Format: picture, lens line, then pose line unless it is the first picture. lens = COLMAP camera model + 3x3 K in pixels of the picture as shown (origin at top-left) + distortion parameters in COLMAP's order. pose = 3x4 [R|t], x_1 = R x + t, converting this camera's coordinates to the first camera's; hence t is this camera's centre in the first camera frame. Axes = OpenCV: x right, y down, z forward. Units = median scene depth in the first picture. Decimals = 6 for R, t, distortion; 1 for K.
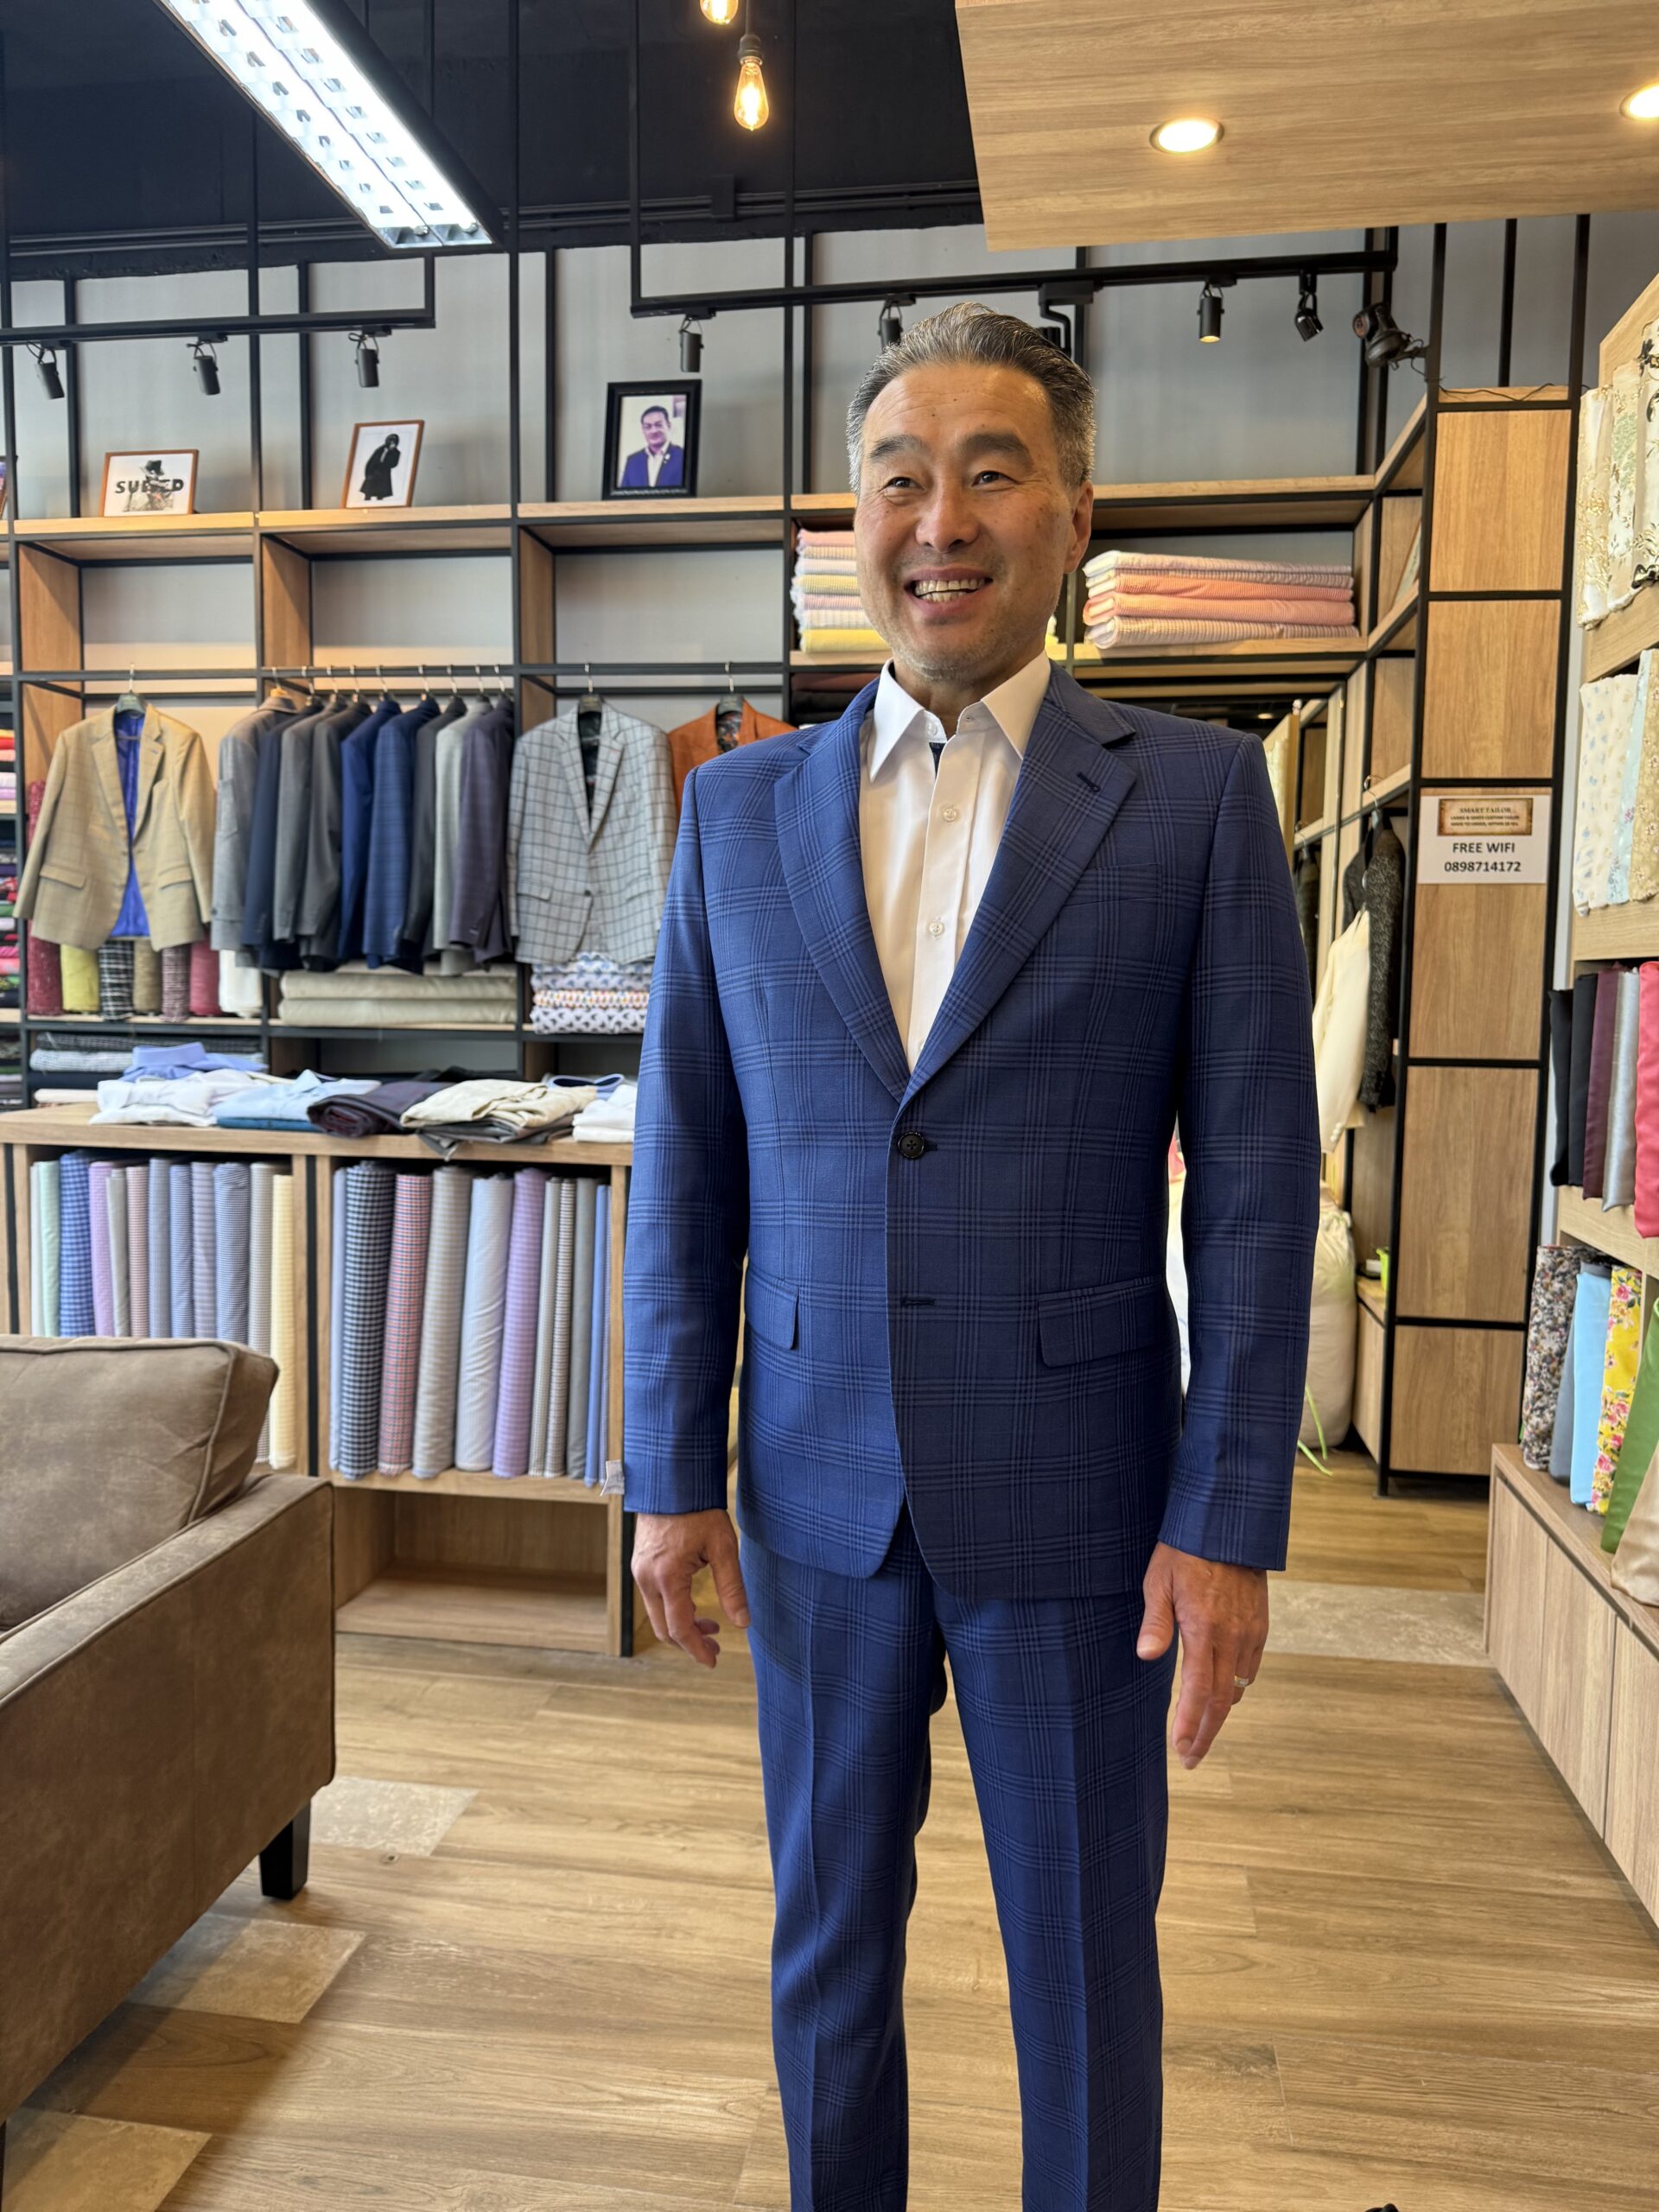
lens RADIAL K [[1530.2, 0, 825.1], [0, 1530.2, 1089.3], [0, 0, 1]] dist [0.009168, -0.018381]
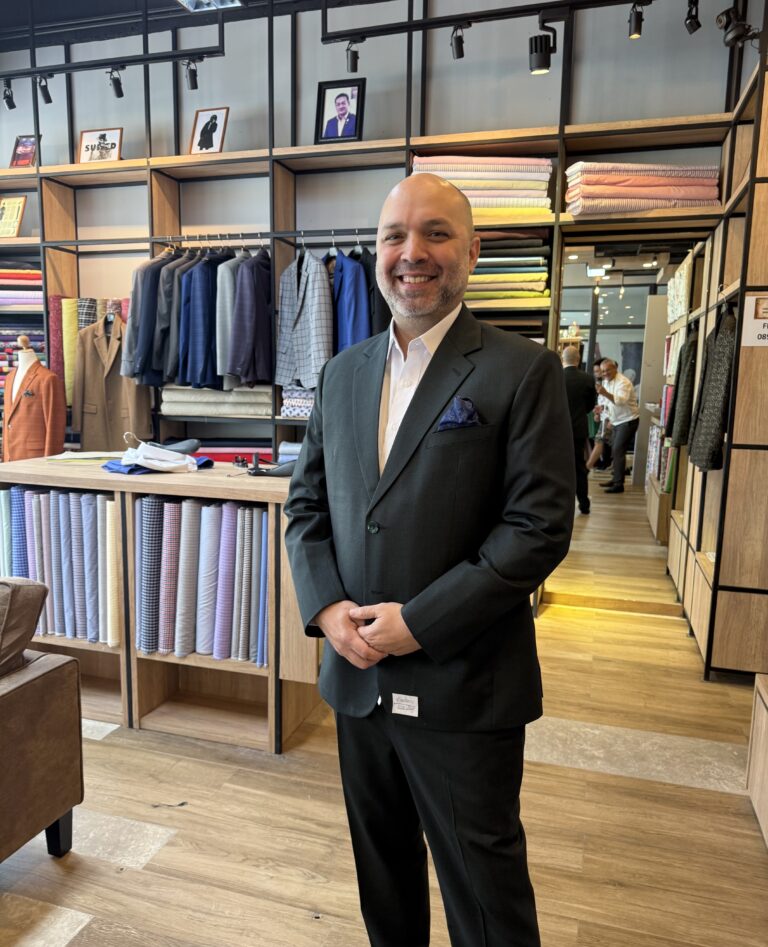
lens RADIAL K [[710.6, 0, 384.7], [0, 710.6, 480.7], [0, 0, 1]] dist [0.003401, -0.009033]
pose [[0.990783, 0.022973, -0.133500, 0.085431], [-0.013830, 0.997520, 0.069013, -0.028037], [0.134754, -0.066531, 0.988643, 0.111520]]
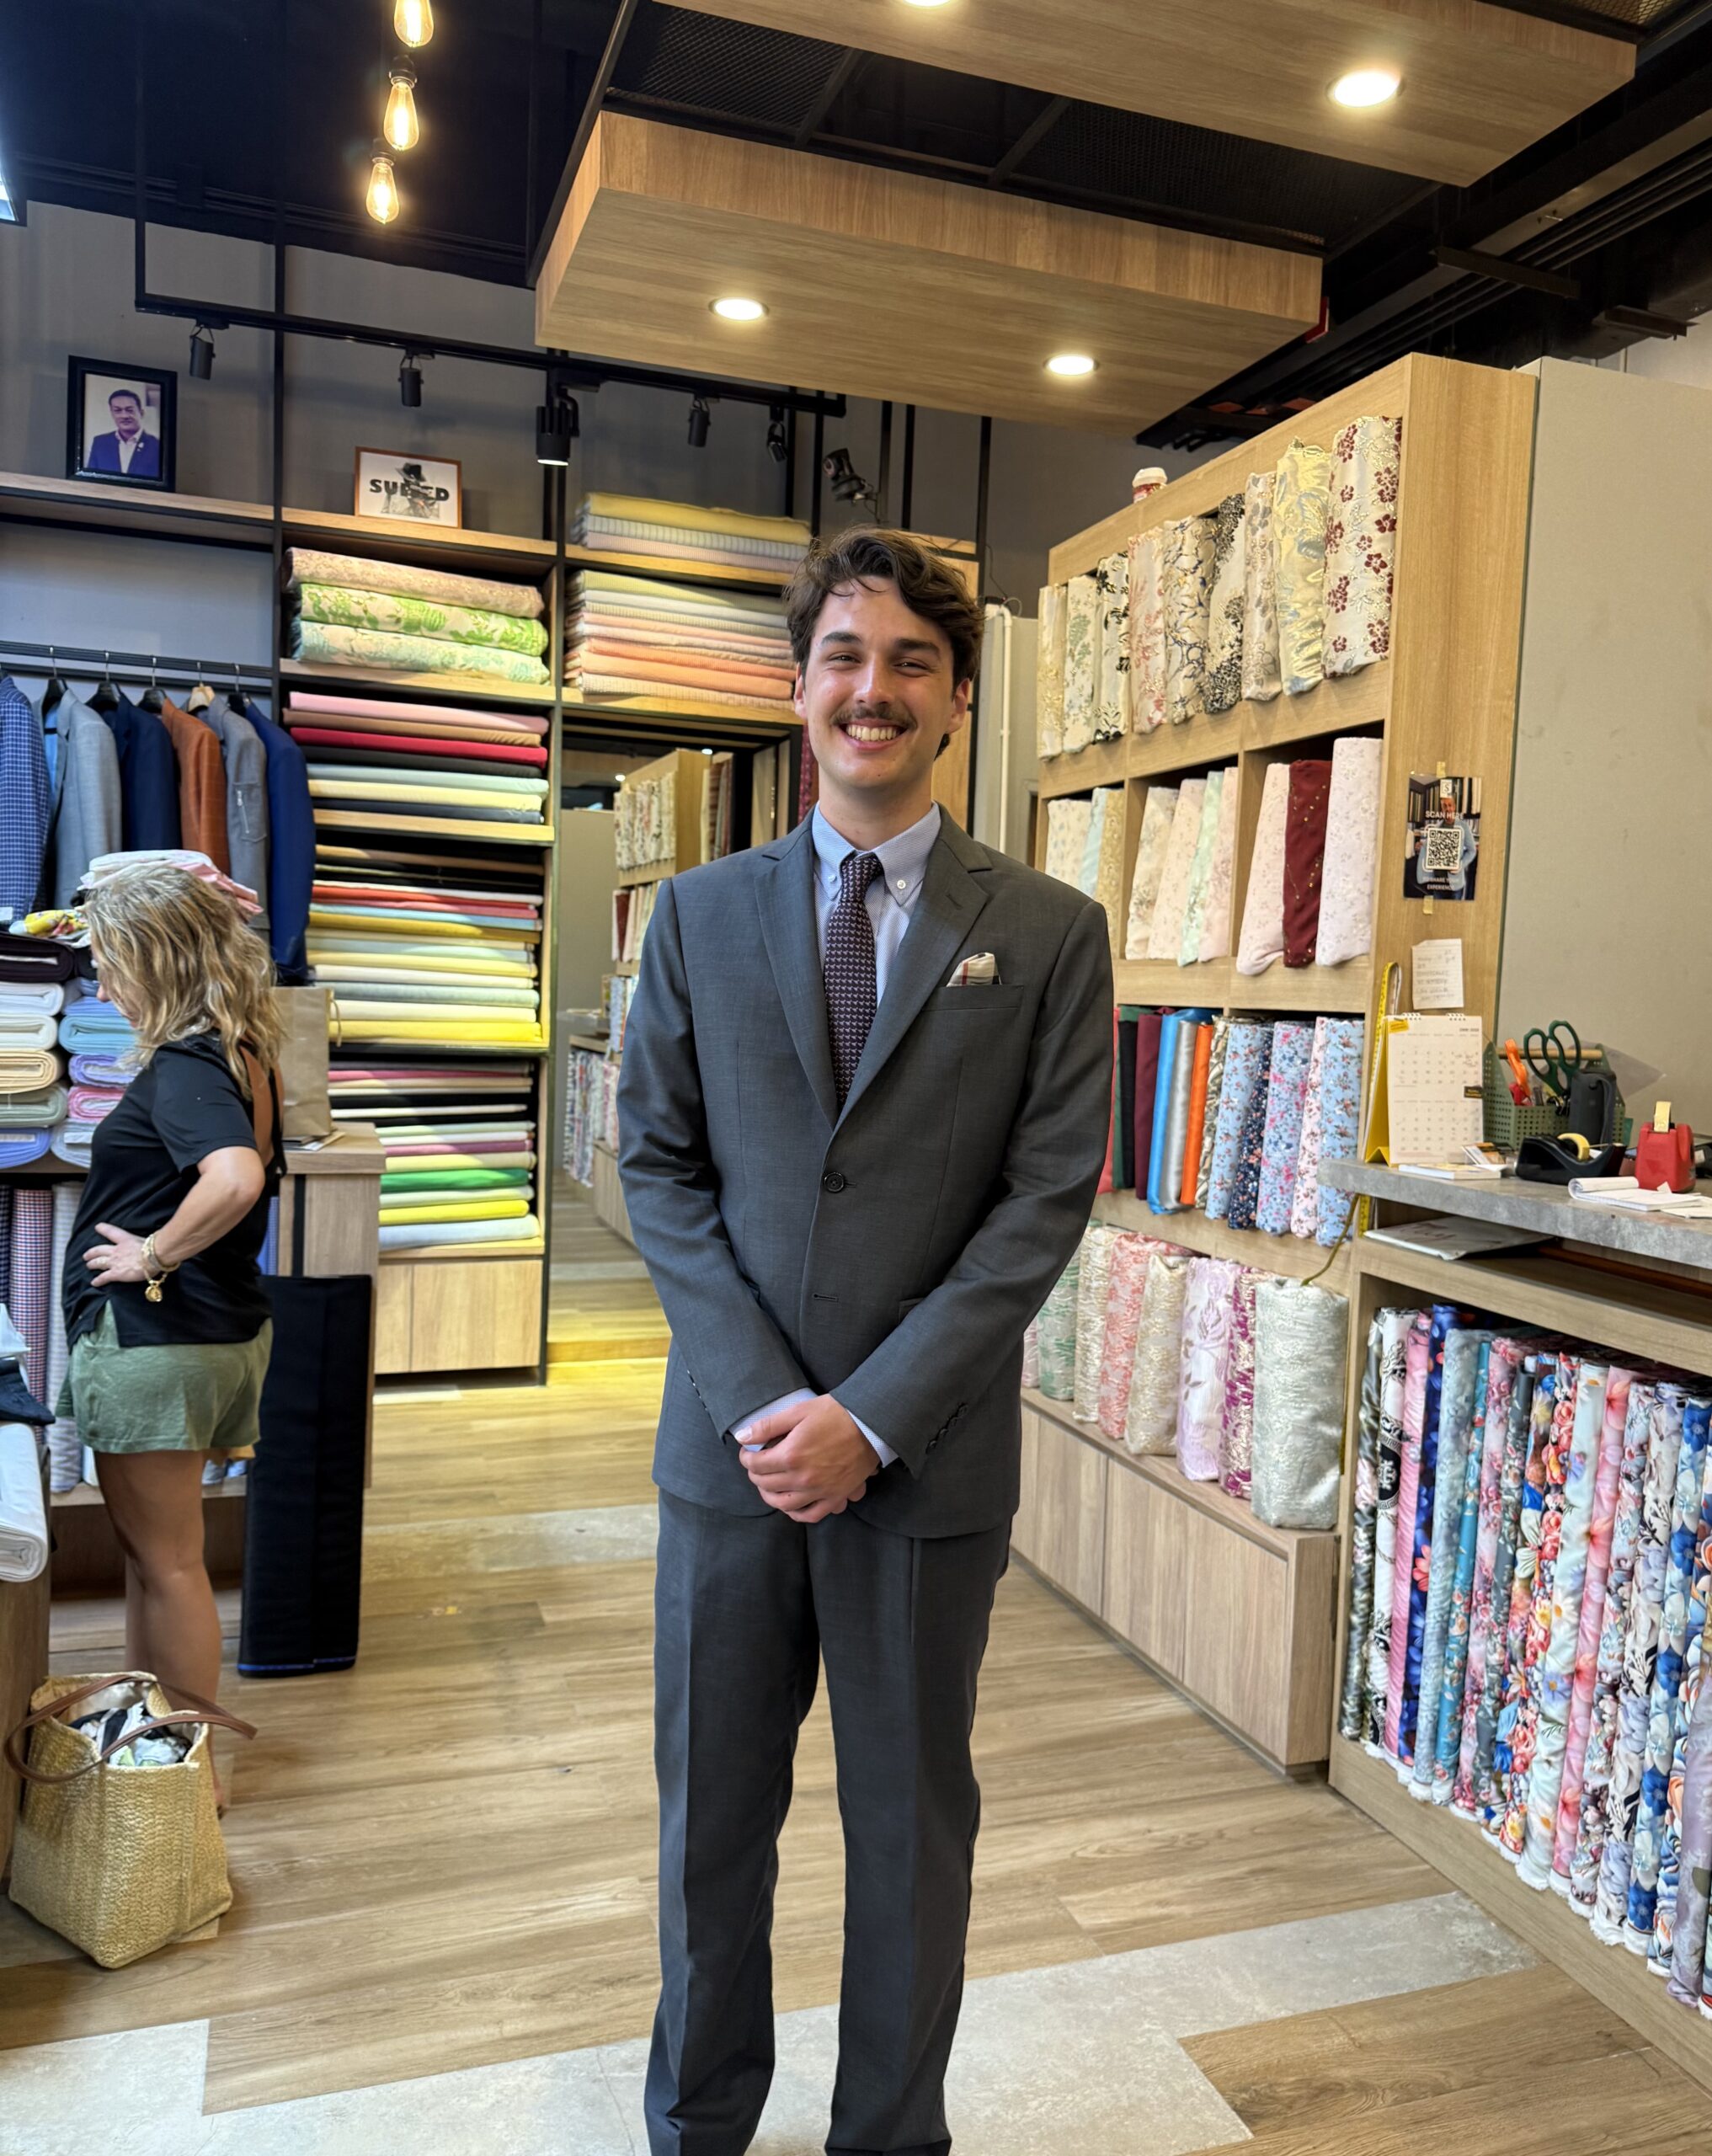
lens RADIAL K [[1617.8, 0, 859.3], [0, 1617.8, 1076.9], [0, 0, 1]] dist [0.003401, -0.009033]
pose [[0.878114, -0.013035, 0.478274, -0.234038], [0.012507, 0.999913, 0.004289, -0.016140], [-0.478288, 0.002216, 0.878200, -0.131036]]
